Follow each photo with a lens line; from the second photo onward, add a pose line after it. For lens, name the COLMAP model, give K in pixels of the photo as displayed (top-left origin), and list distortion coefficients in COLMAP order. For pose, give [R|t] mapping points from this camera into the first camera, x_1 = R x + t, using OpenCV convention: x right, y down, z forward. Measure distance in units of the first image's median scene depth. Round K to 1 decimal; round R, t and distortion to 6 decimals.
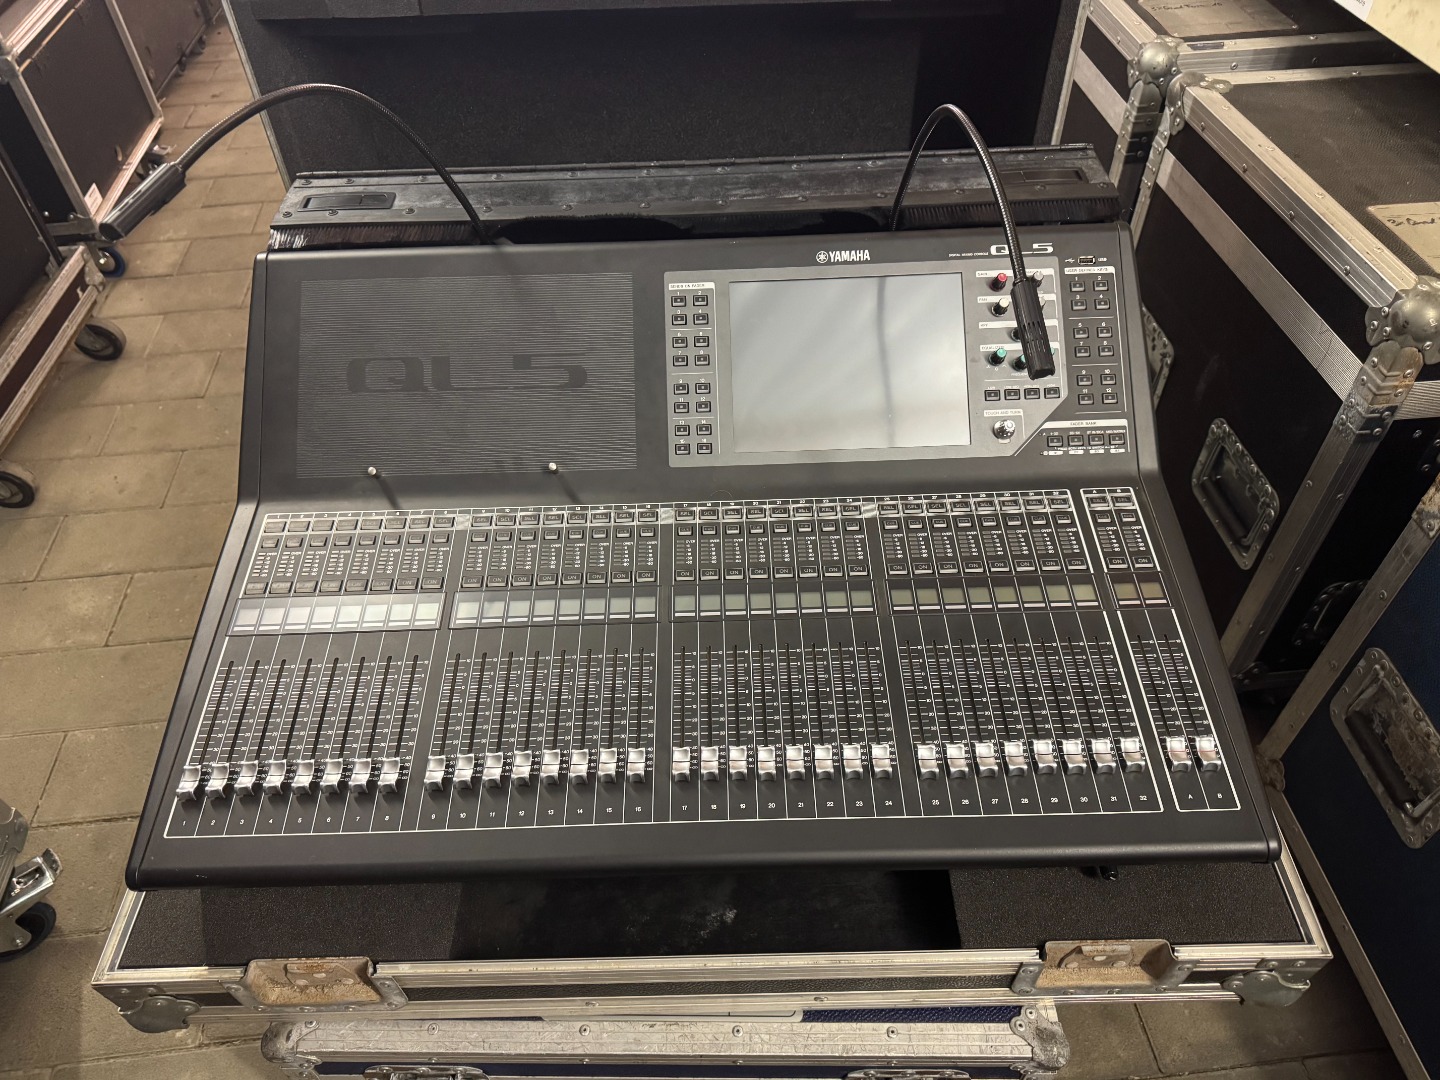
lens RADIAL K [[1005.8, 0, 718.8], [0, 1005.8, 548.2], [0, 0, 1]] dist [-0.004290, -0.006436]
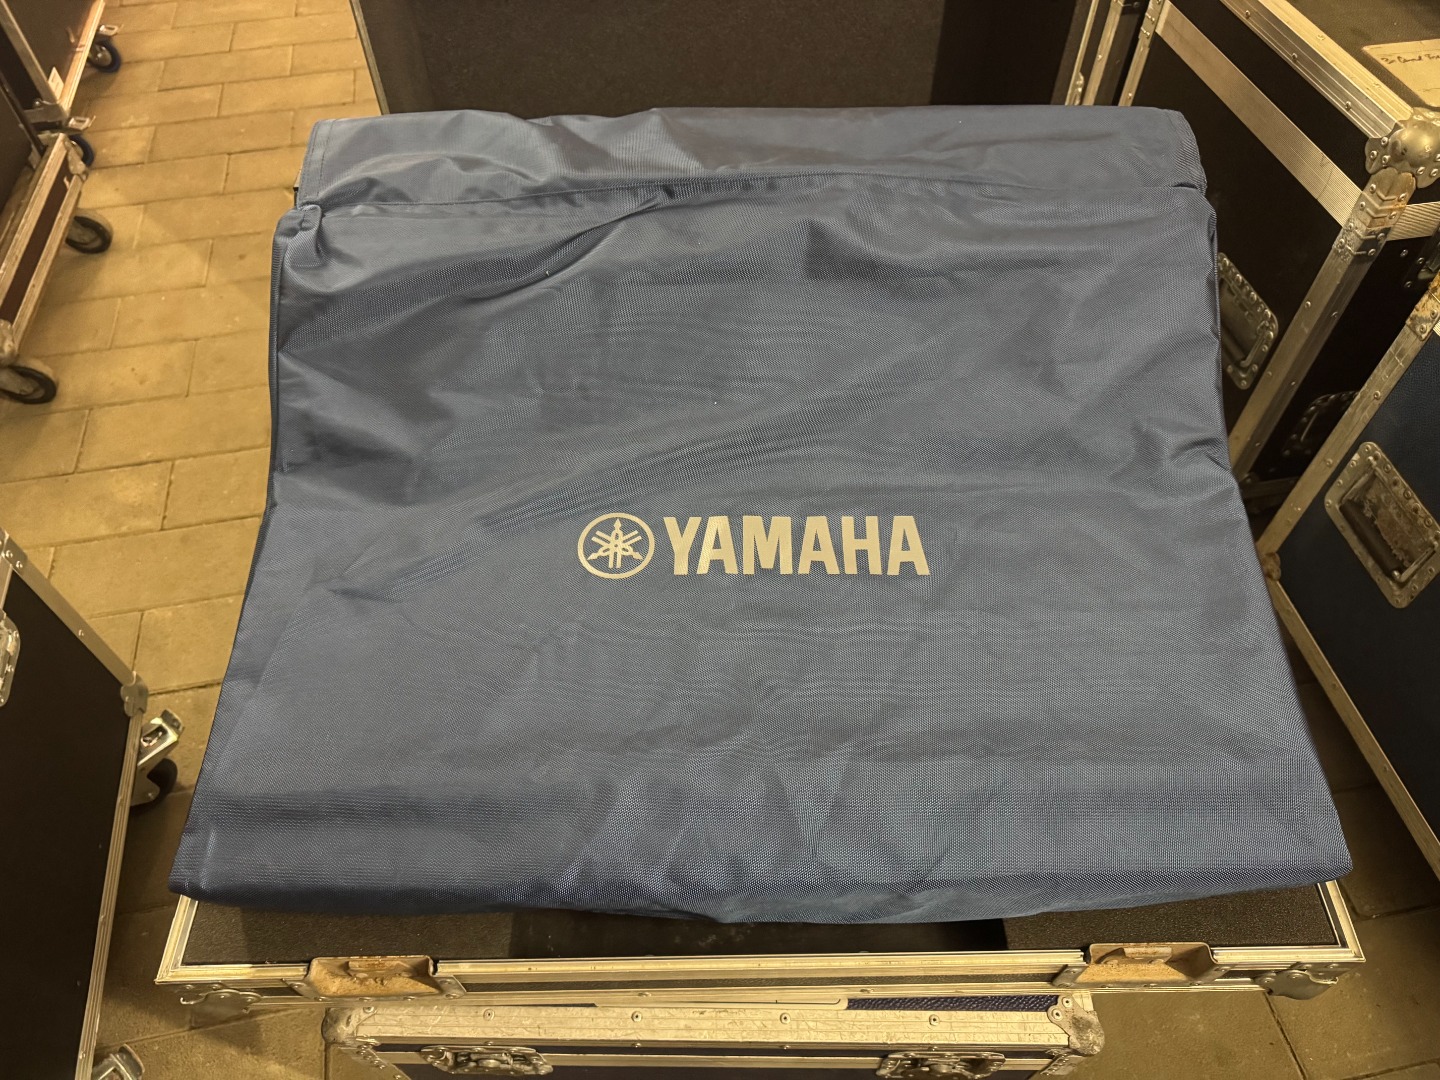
lens RADIAL K [[1005.8, 0, 718.3], [0, 1005.8, 546.7], [0, 0, 1]] dist [-0.004290, -0.006436]
pose [[0.995822, -0.060308, 0.068565, -0.189300], [0.052820, 0.992939, 0.106220, 0.058617], [-0.074487, -0.102155, 0.991976, -0.112419]]
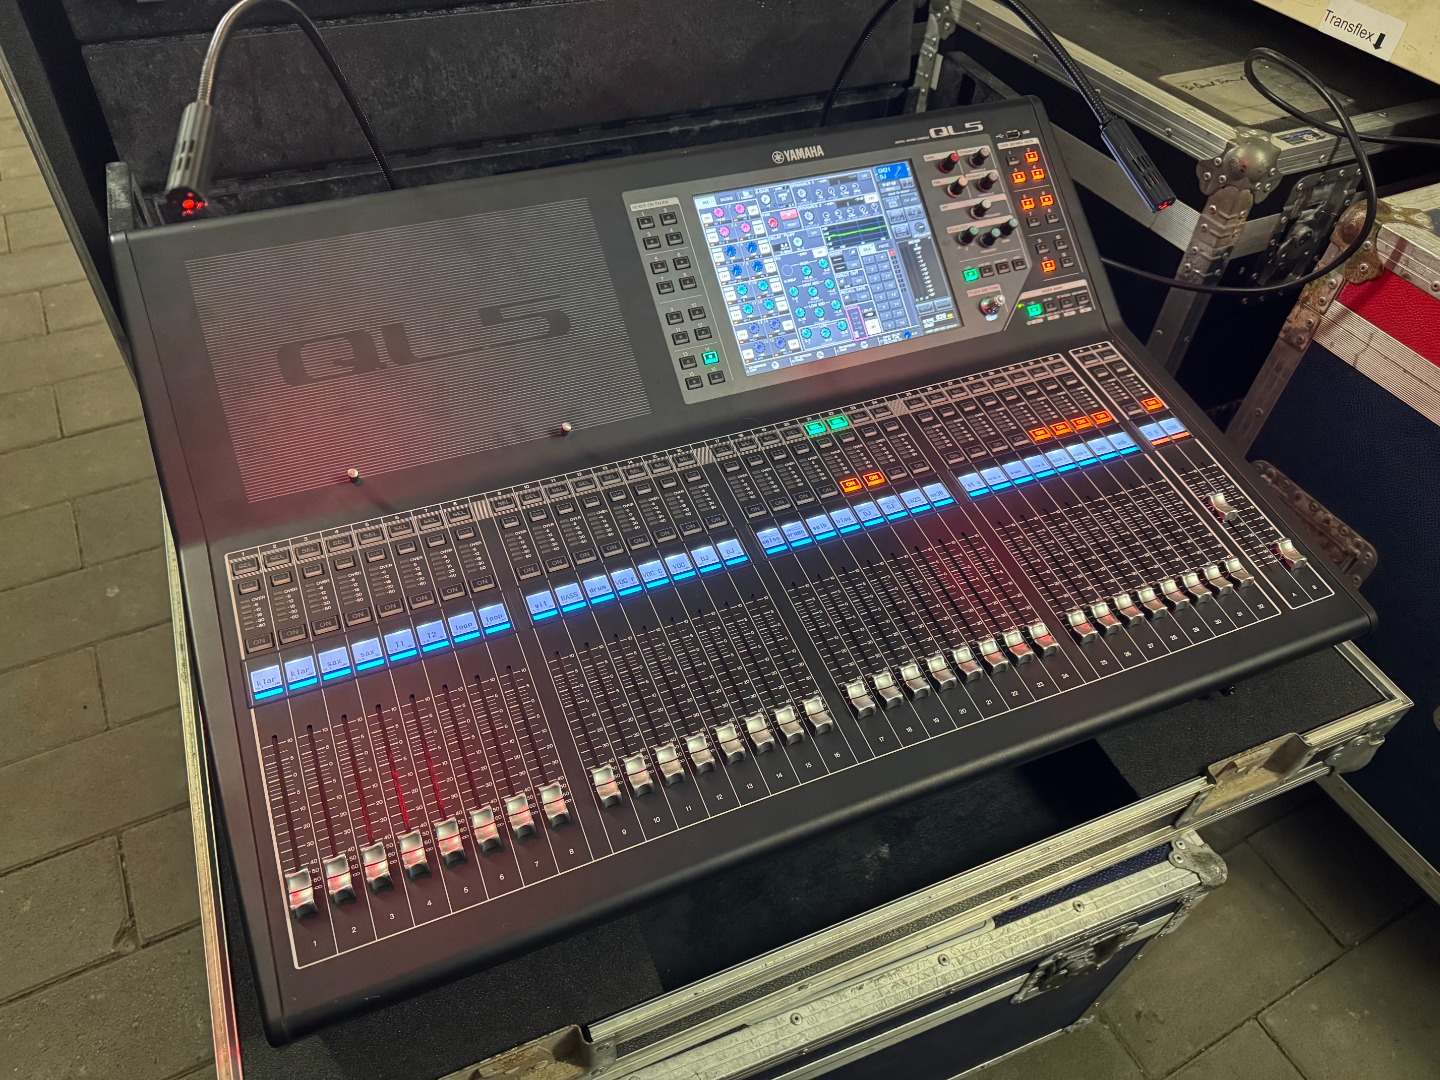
lens RADIAL K [[1005.8, 0, 697.1], [0, 1005.8, 551.0], [0, 0, 1]] dist [-0.004290, -0.006436]
pose [[0.925136, -0.222771, 0.307403, -0.312246], [0.219869, 0.974513, 0.044519, 0.009741], [-0.309485, 0.026402, 0.950538, 0.126811]]
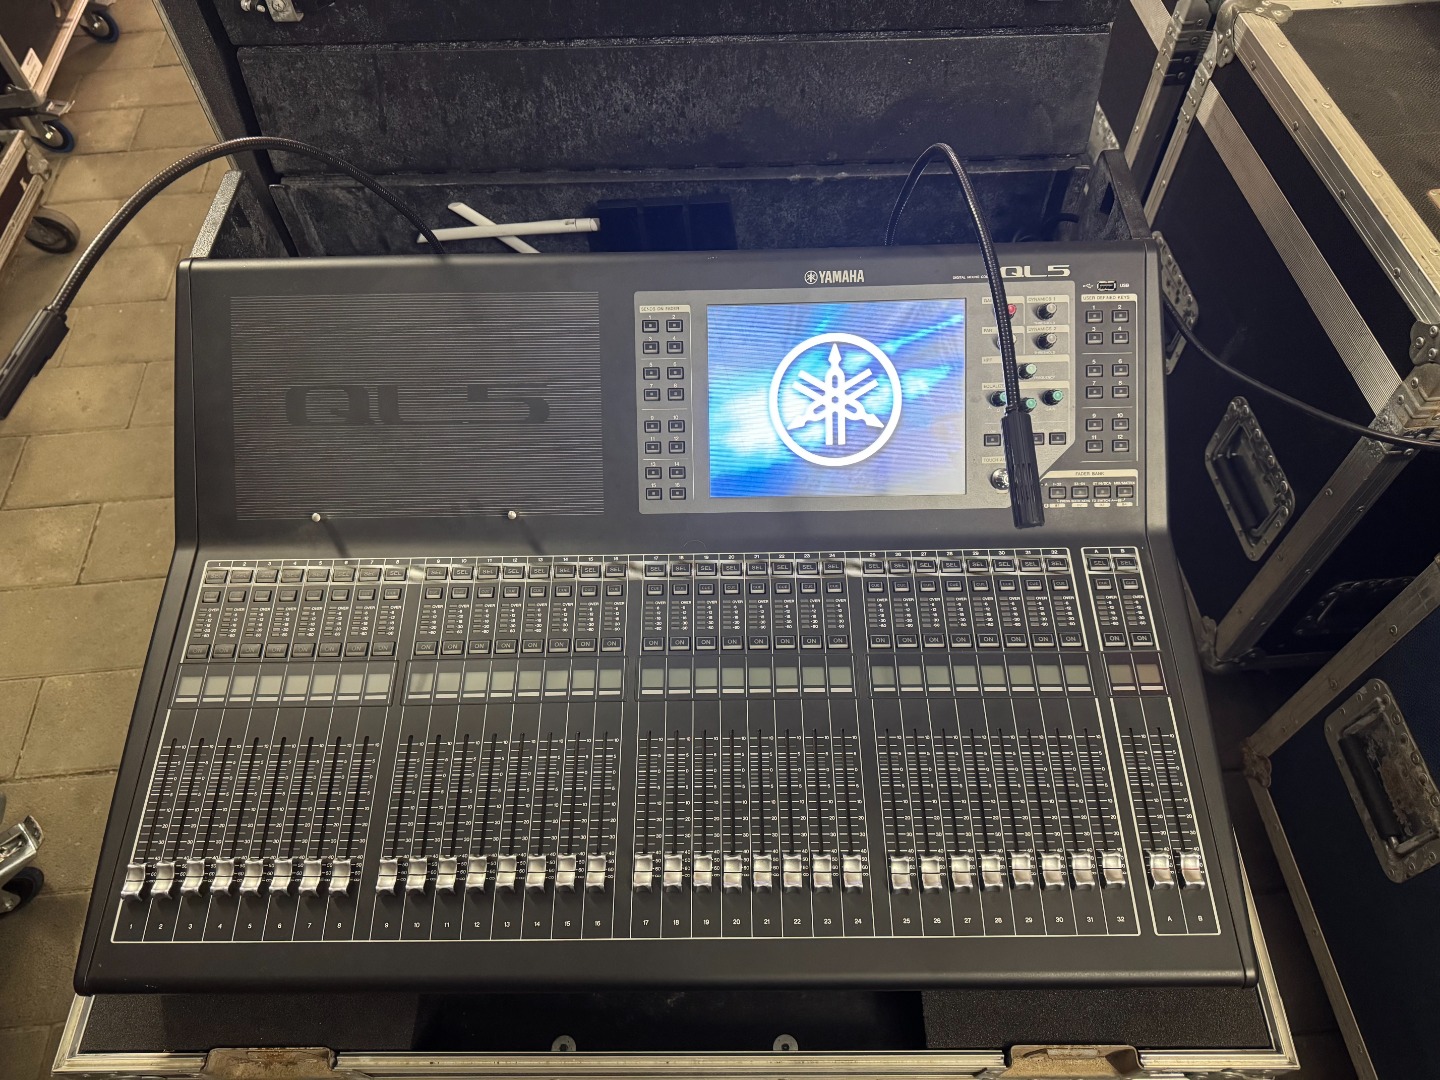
lens RADIAL K [[1005.8, 0, 722.7], [0, 1005.8, 536.8], [0, 0, 1]] dist [-0.004290, -0.006436]
pose [[0.999913, 0.013209, 0.000531, 0.024700], [-0.013121, 0.986782, 0.161519, -0.188908], [0.001609, -0.161512, 0.986869, 0.076195]]
